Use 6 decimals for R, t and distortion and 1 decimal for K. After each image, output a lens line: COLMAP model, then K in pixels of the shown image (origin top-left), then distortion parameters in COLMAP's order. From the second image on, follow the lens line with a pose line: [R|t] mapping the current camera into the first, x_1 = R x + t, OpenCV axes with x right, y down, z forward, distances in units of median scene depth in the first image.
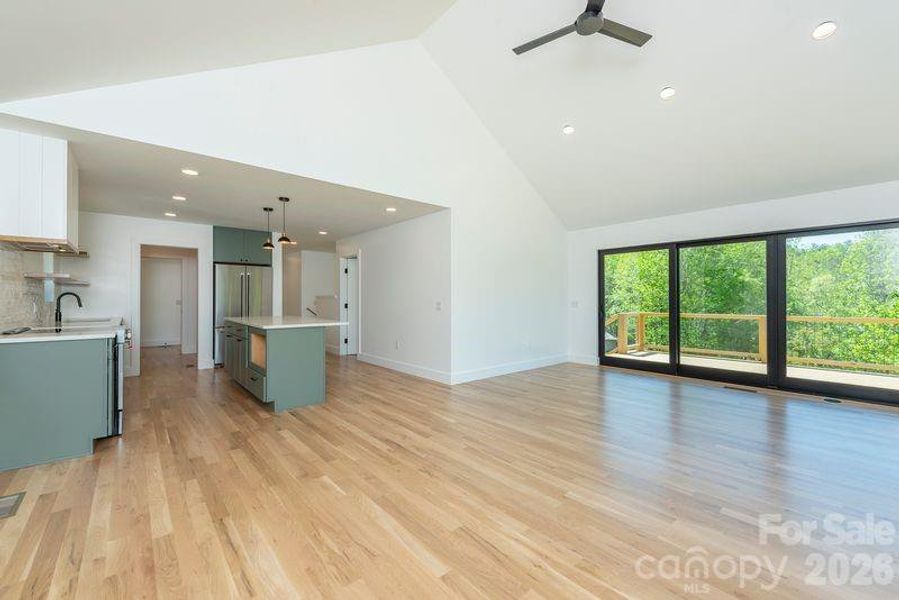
lens RADIAL K [[373.5, 0, 441.3], [0, 373.5, 302.6], [0, 0, 1]] dist [0.007123, -0.000519]
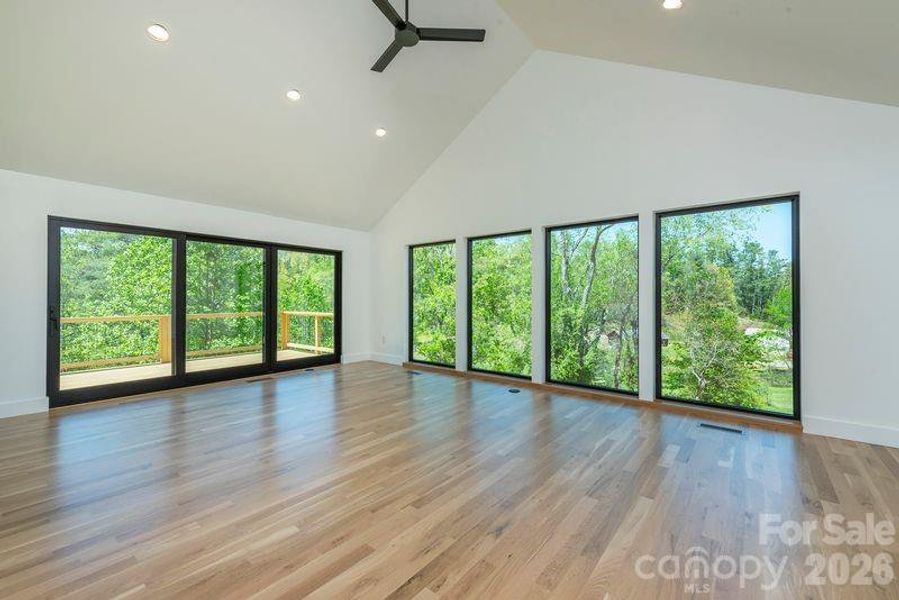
lens RADIAL K [[373.5, 0, 454.9], [0, 373.5, 293.5], [0, 0, 1]] dist [0.007123, -0.000519]
pose [[-0.205213, 0.014237, 0.978614, -0.368946], [0.010338, 0.999870, -0.012379, -0.003294], [-0.978663, 0.007577, -0.205334, 0.605873]]
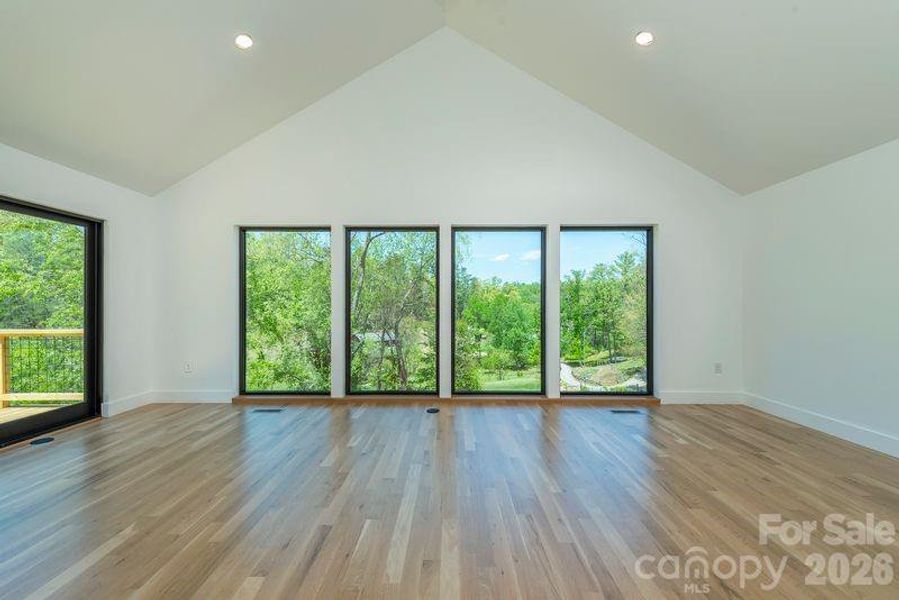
lens RADIAL K [[373.5, 0, 452.3], [0, 373.5, 302.5], [0, 0, 1]] dist [0.007123, -0.000519]
pose [[-0.774547, 0.002257, 0.632512, -0.039667], [0.005376, 0.999981, 0.003016, -0.006194], [-0.632493, 0.005737, -0.774544, 0.856245]]
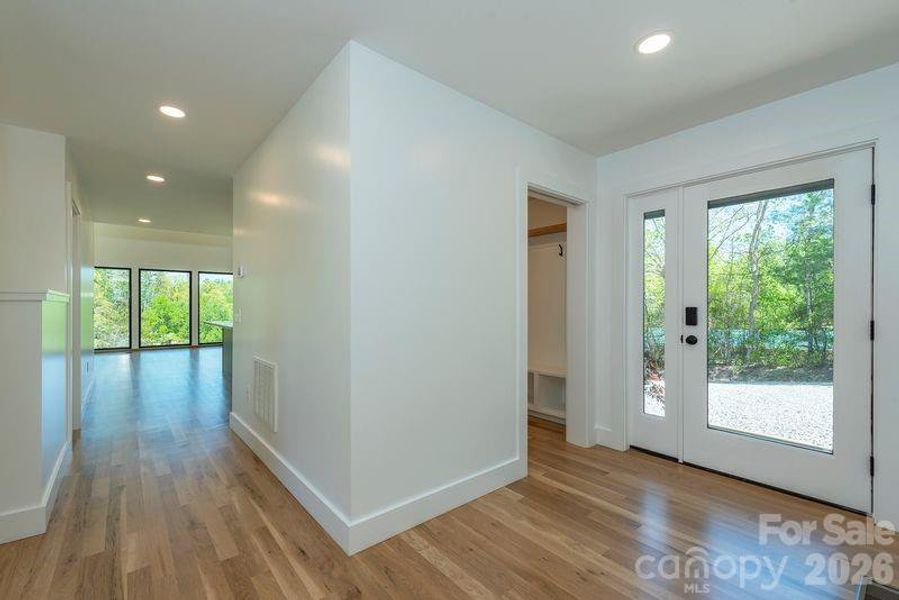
lens RADIAL K [[373.5, 0, 449.2], [0, 373.5, 303.2], [0, 0, 1]] dist [0.007123, -0.000519]
pose [[-0.999542, 0.004335, -0.029947, -2.322317], [0.004030, 0.999939, 0.010254, -0.036833], [0.029990, 0.010129, -0.999499, 3.878206]]
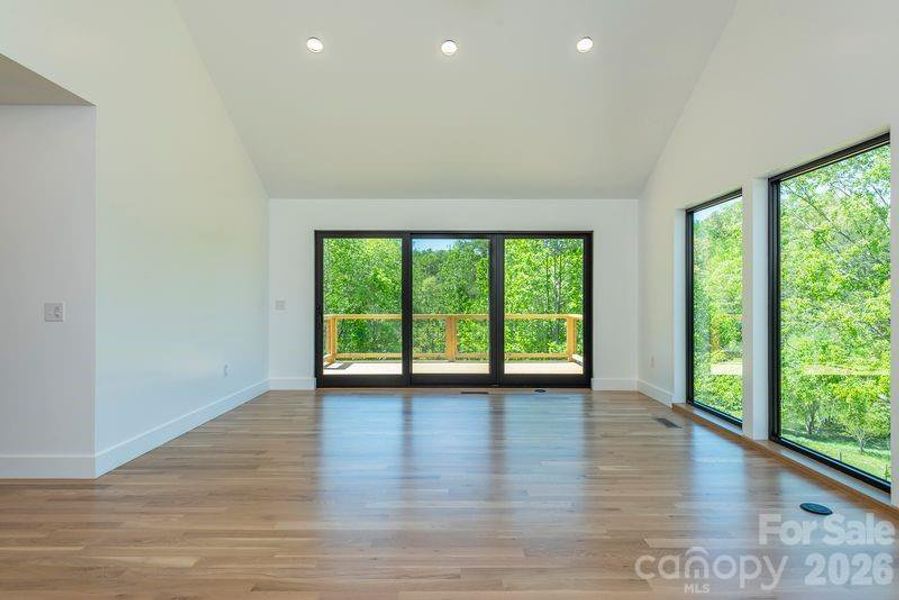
lens RADIAL K [[471.7, 0, 450.5], [0, 471.7, 293.2], [0, 0, 1]] dist [0.016193, -0.003660]
pose [[0.638022, 0.009628, 0.769958, -0.149609], [0.006705, 0.999814, -0.018058, 0.000725], [-0.769989, 0.016684, 0.637839, 0.258696]]
